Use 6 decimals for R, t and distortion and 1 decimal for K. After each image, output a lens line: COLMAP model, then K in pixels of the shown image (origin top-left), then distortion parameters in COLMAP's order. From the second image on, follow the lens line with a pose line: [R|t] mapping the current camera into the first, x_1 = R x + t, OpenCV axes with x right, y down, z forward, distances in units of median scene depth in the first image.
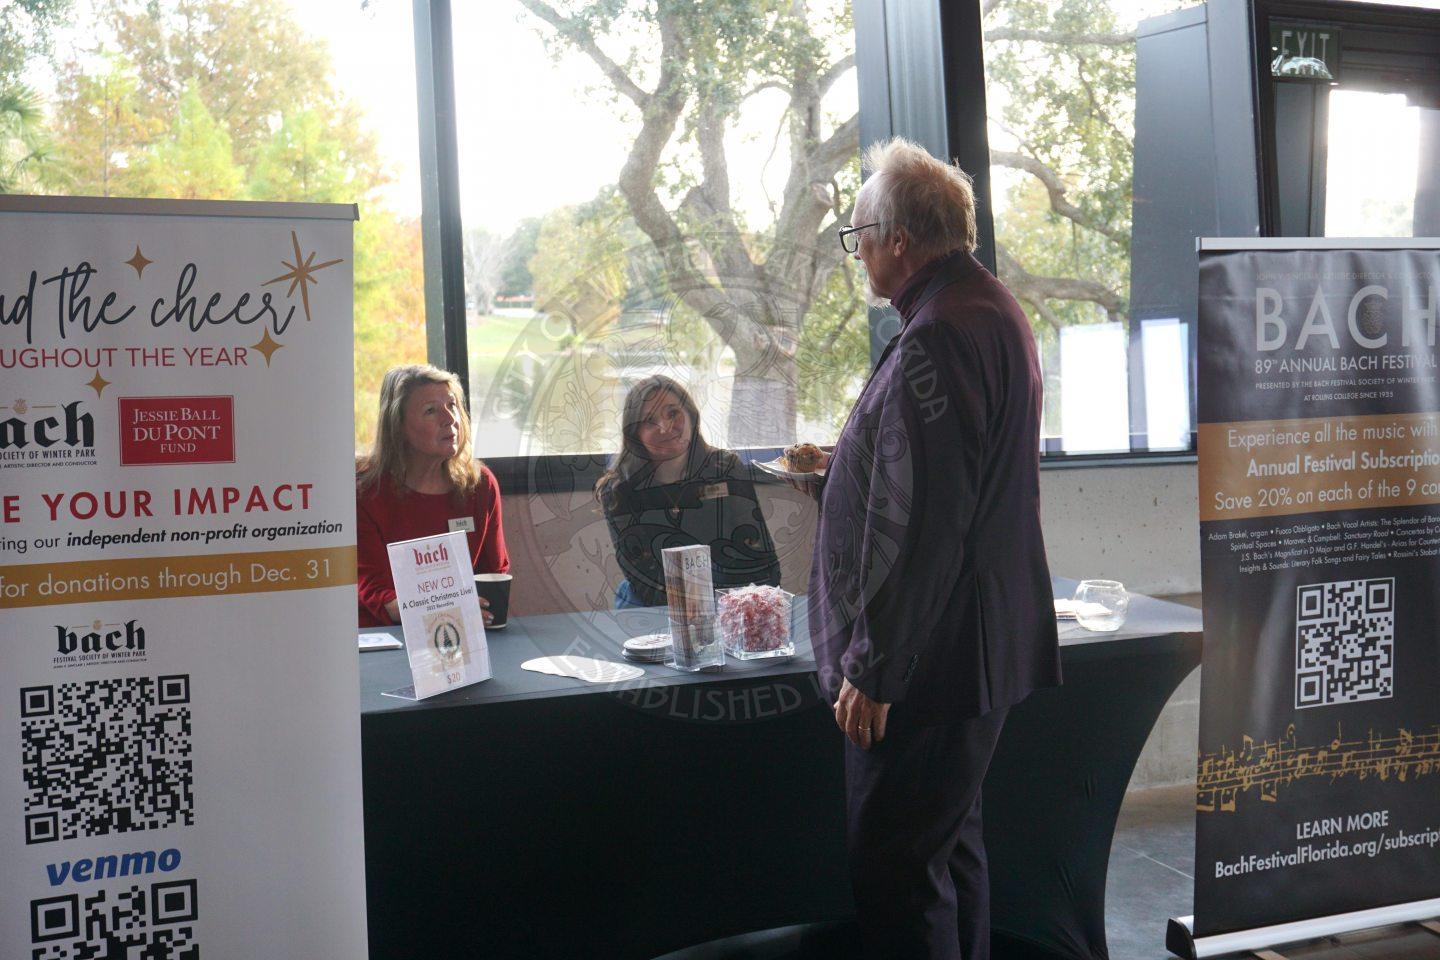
lens RADIAL K [[1734.6, 0, 720.0], [0, 1734.6, 480.0], [0, 0, 1]] dist [0.023214, 0.020125]
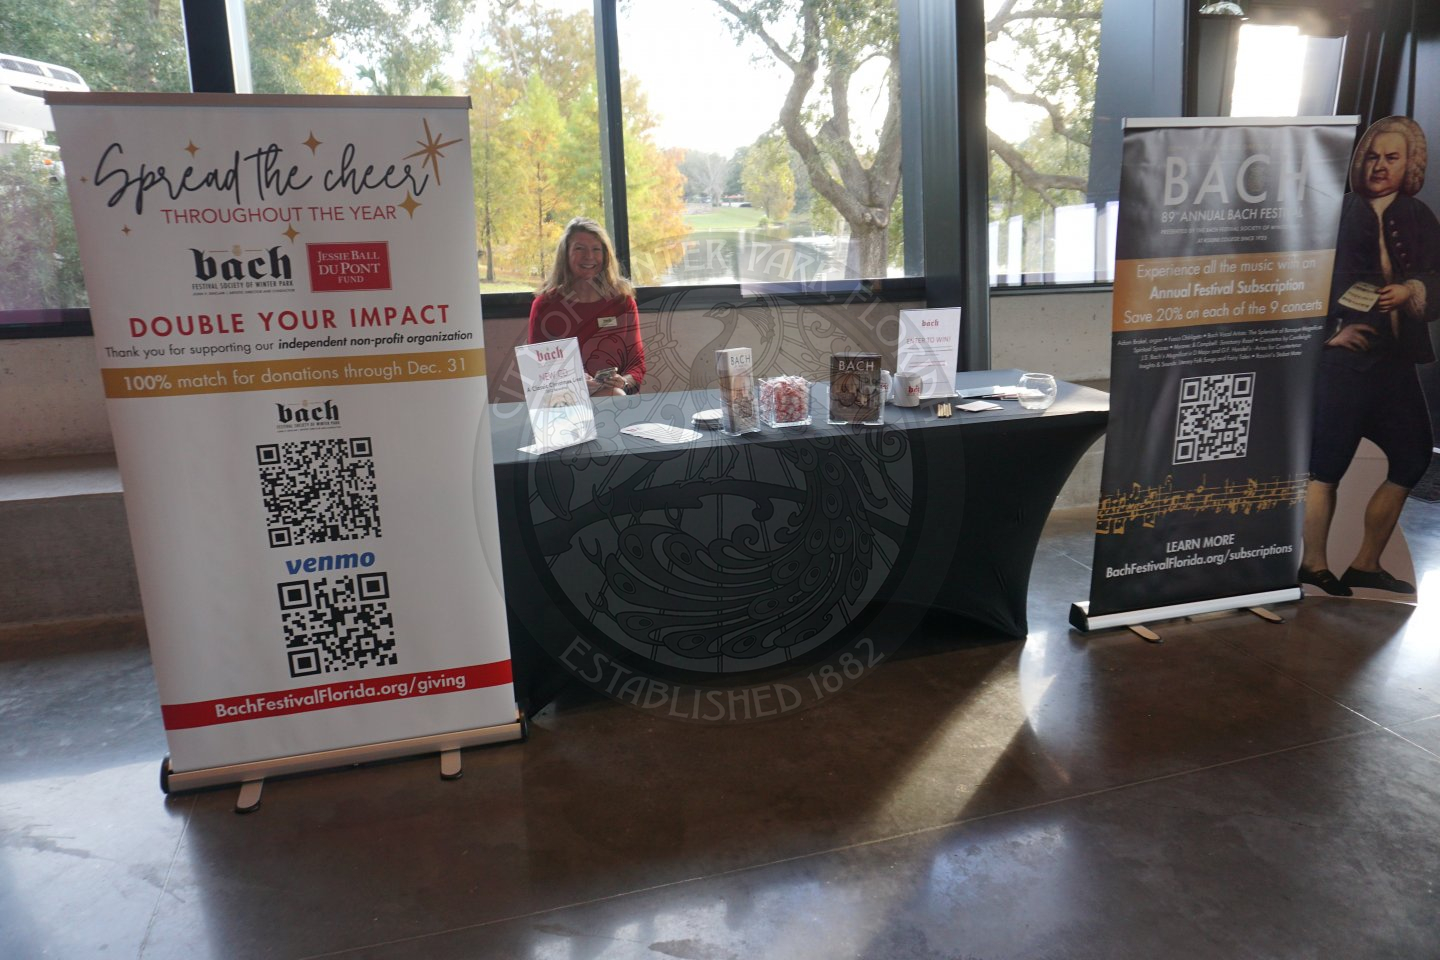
lens RADIAL K [[974.4, 0, 720.0], [0, 974.4, 480.0], [0, 0, 1]] dist [-0.034960, 0.040458]
pose [[0.990666, 0.022764, -0.134396, 0.071351], [0.001631, 0.983906, 0.178677, 0.001367], [0.136300, -0.177228, 0.974686, 0.176959]]
